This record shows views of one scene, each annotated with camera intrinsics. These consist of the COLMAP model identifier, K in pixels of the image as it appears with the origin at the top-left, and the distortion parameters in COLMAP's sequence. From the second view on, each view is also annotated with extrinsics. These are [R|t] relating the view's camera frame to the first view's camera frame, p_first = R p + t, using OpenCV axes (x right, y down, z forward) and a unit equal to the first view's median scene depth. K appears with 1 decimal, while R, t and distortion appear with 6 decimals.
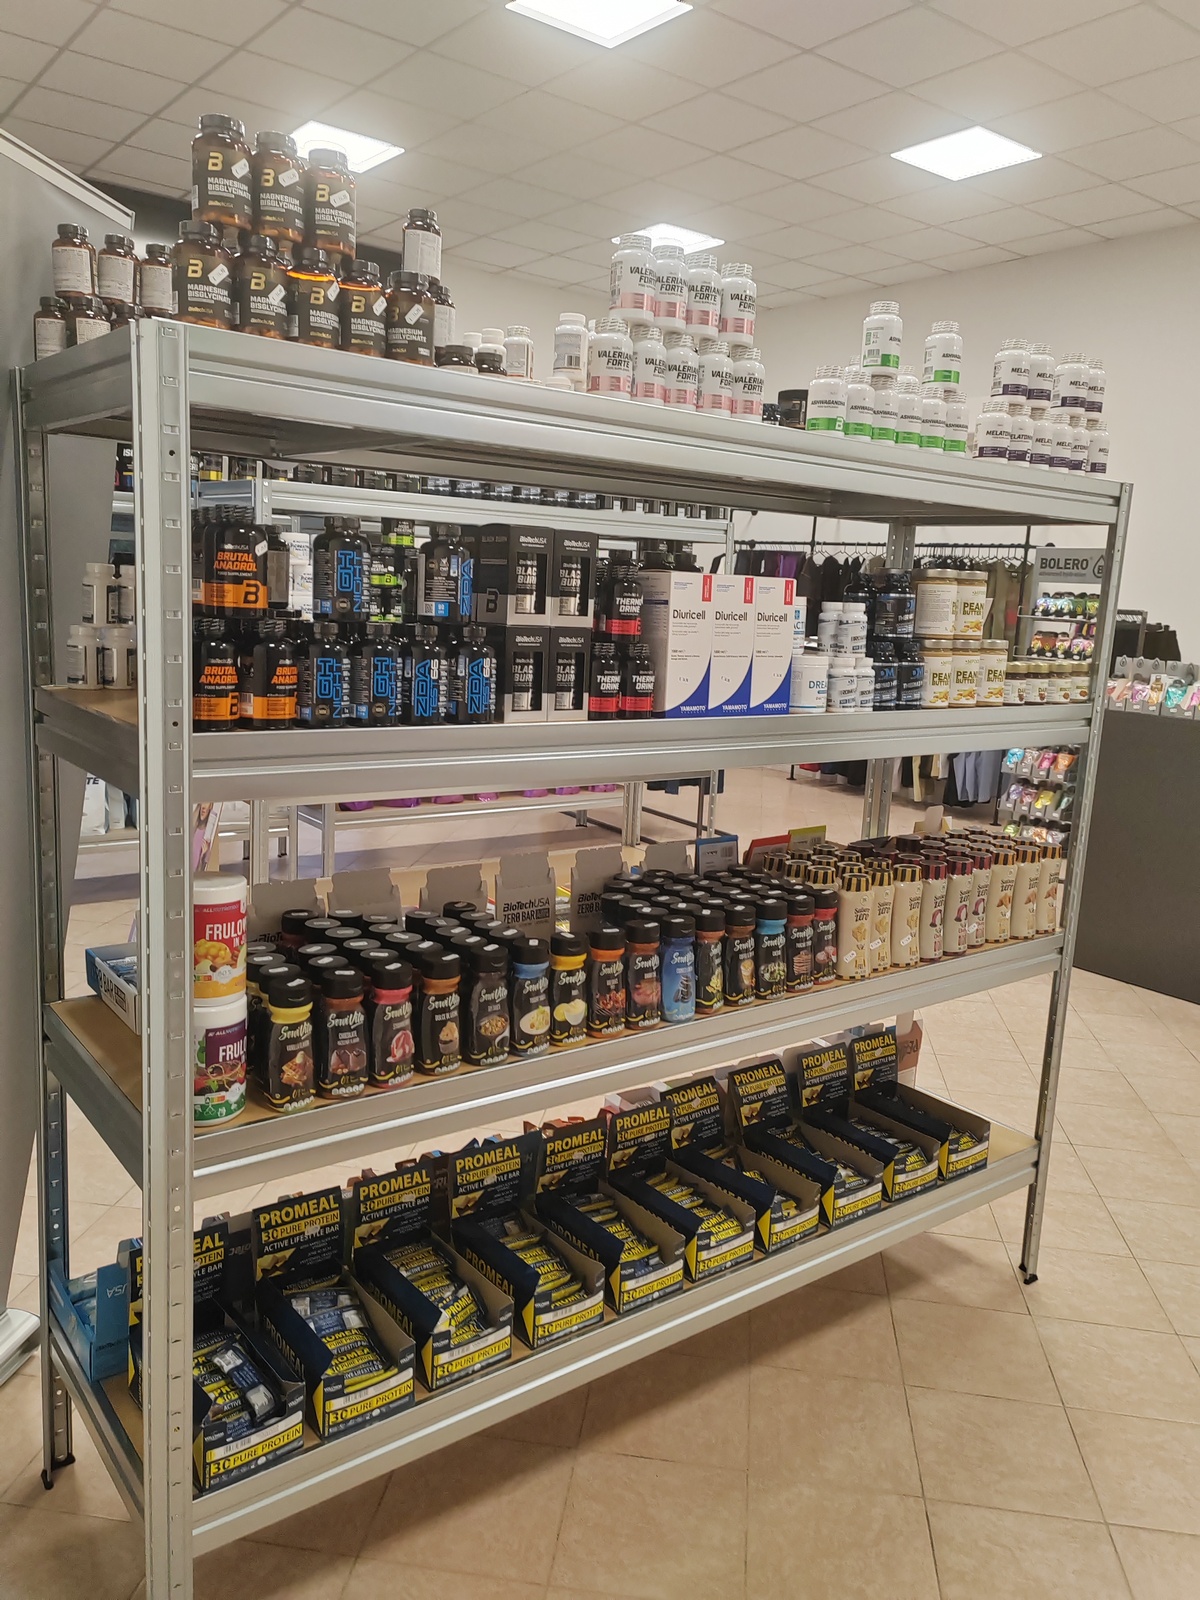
lens RADIAL K [[1236.0, 0, 603.9], [0, 1236.0, 799.3], [0, 0, 1]] dist [-0.032813, 0.168957]
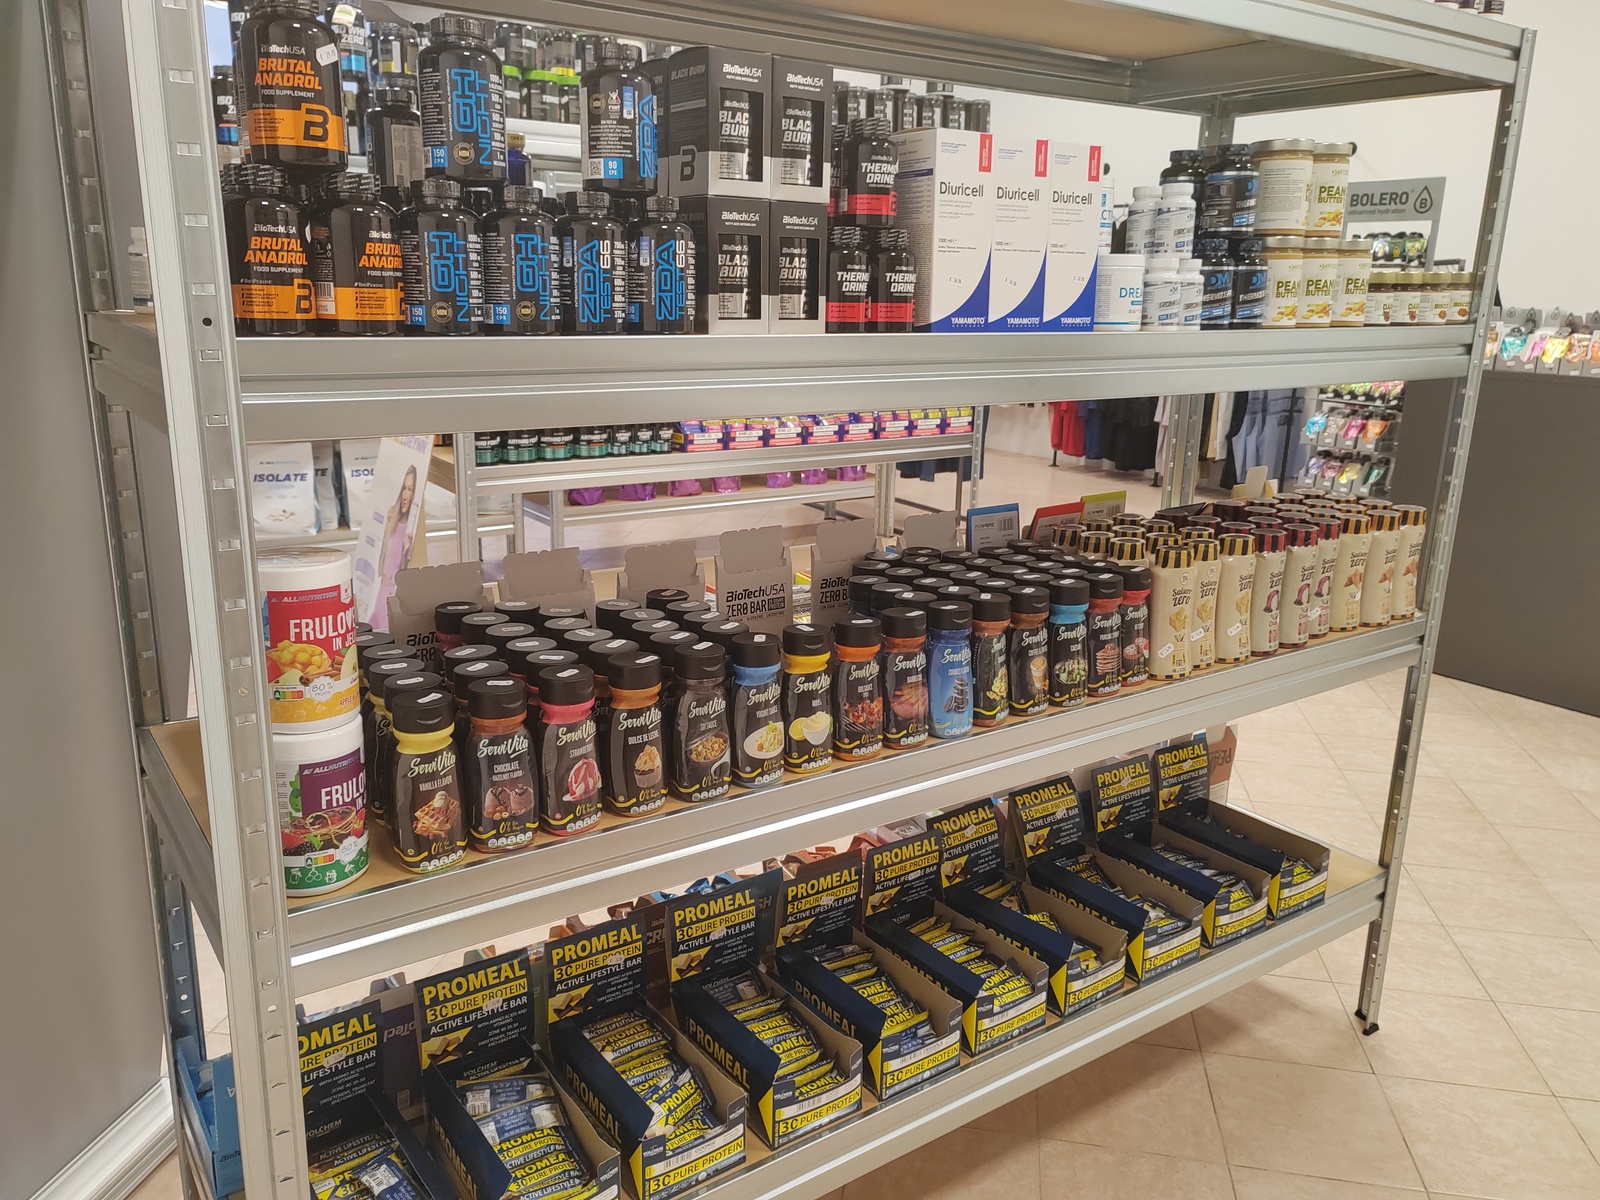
lens RADIAL K [[1240.6, 0, 804.2], [0, 1240.6, 597.2], [0, 0, 1]] dist [0.000489, 0.065981]
pose [[0.998982, -0.018465, -0.041152, 0.001663], [0.021604, 0.996782, 0.077191, 0.032353], [0.039594, -0.078002, 0.996167, 0.243508]]
